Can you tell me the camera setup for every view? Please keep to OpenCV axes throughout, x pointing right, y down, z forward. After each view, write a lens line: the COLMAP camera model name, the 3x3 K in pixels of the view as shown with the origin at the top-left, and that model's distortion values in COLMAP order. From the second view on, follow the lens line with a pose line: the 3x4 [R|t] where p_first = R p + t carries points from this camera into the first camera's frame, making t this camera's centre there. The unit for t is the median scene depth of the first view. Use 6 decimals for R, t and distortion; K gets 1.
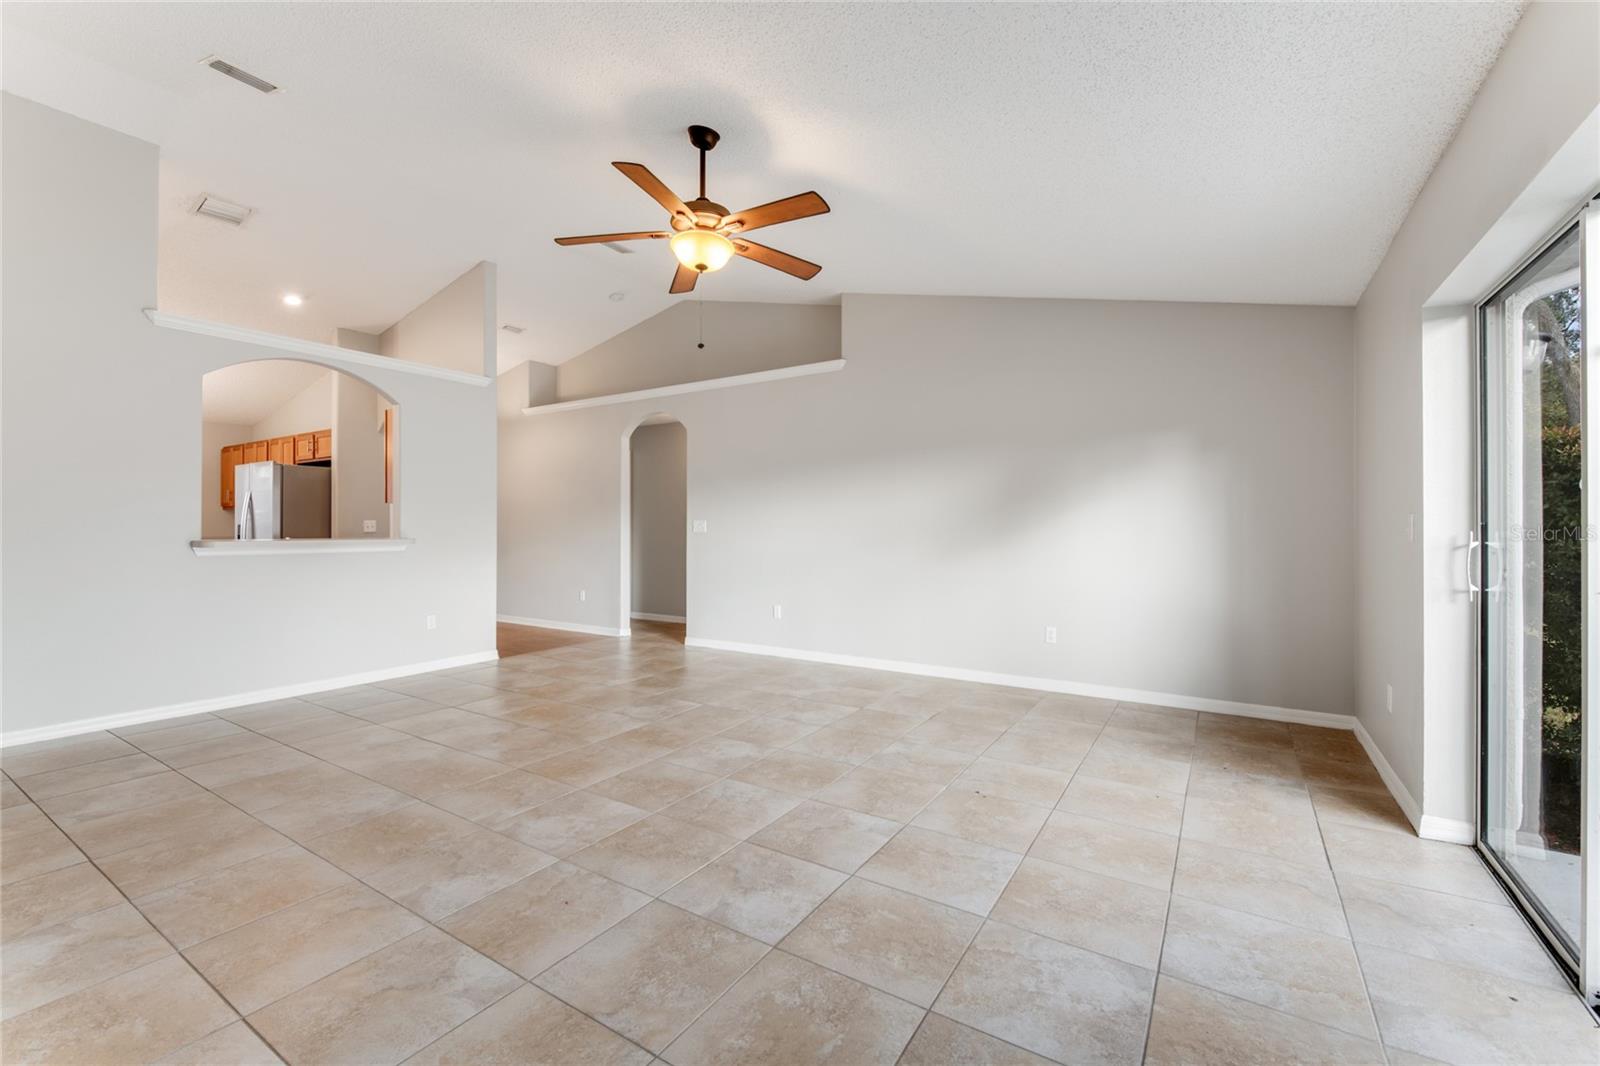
lens RADIAL K [[666.6, 0, 810.1], [0, 666.6, 519.9], [0, 0, 1]] dist [-0.012592, 0.000290]
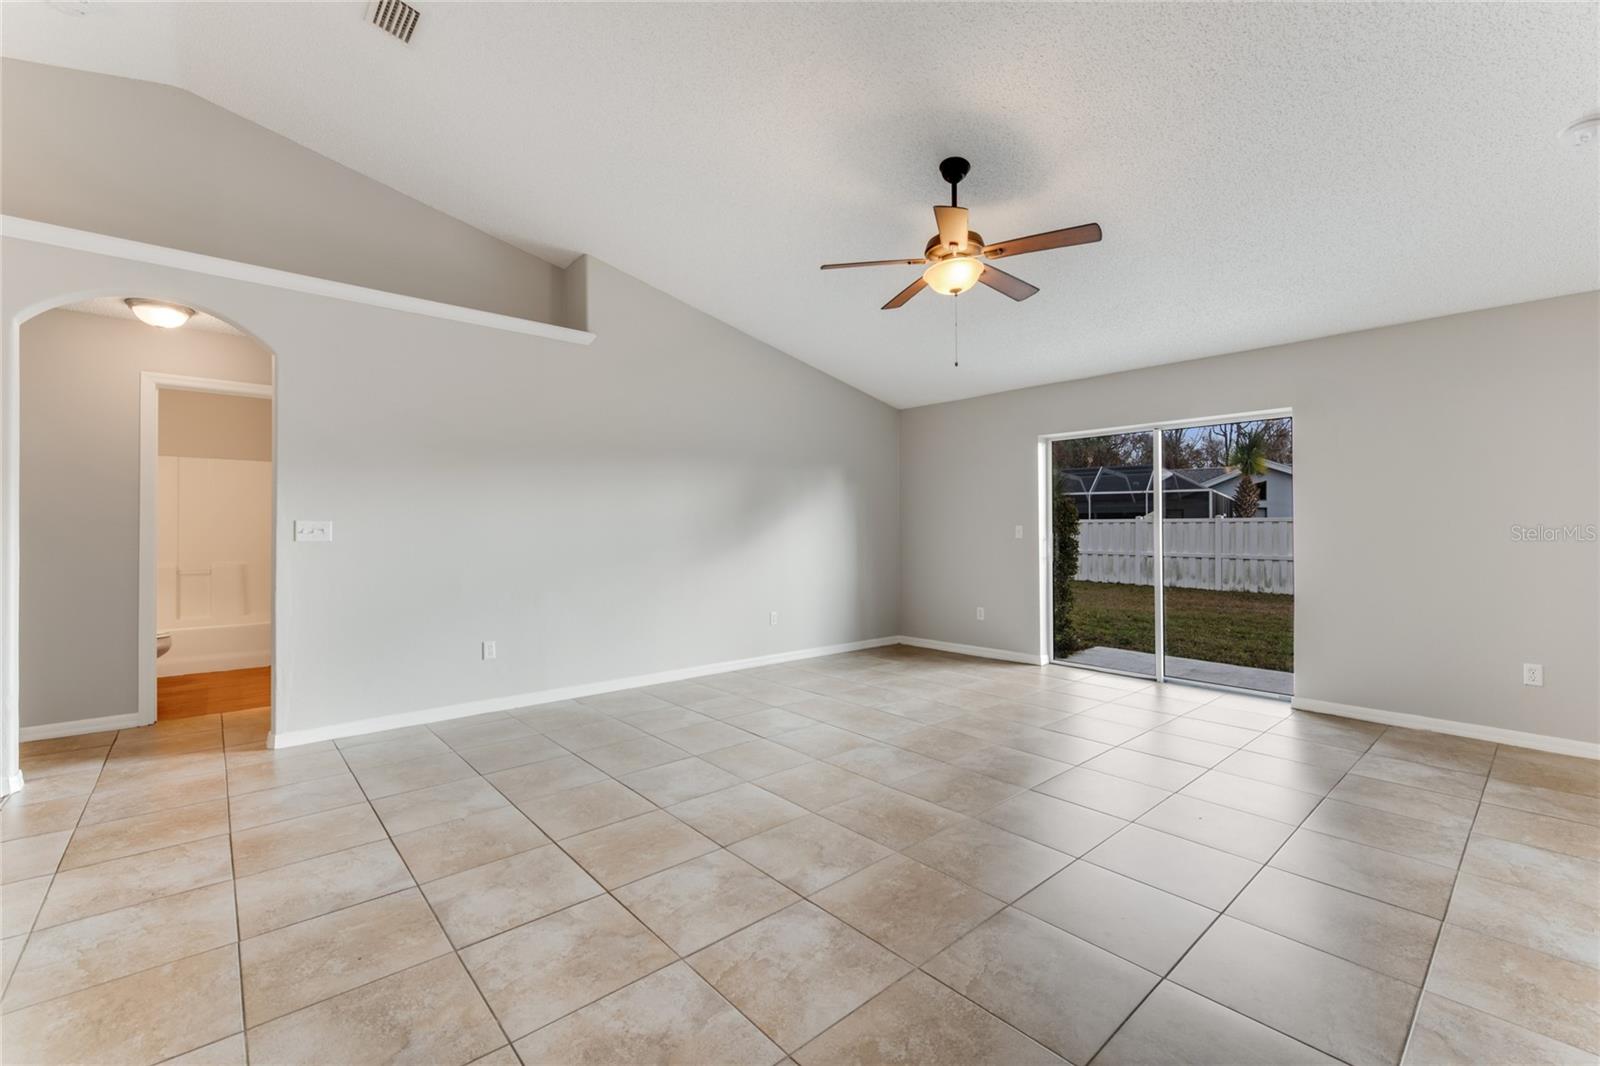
lens RADIAL K [[668.3, 0, 799.7], [0, 668.3, 518.3], [0, 0, 1]] dist [0.002506, 0.000030]
pose [[0.288706, 0.013649, 0.957320, -1.246513], [-0.009897, 0.999888, -0.011271, 0.002123], [-0.957367, -0.006221, 0.288809, 0.915891]]
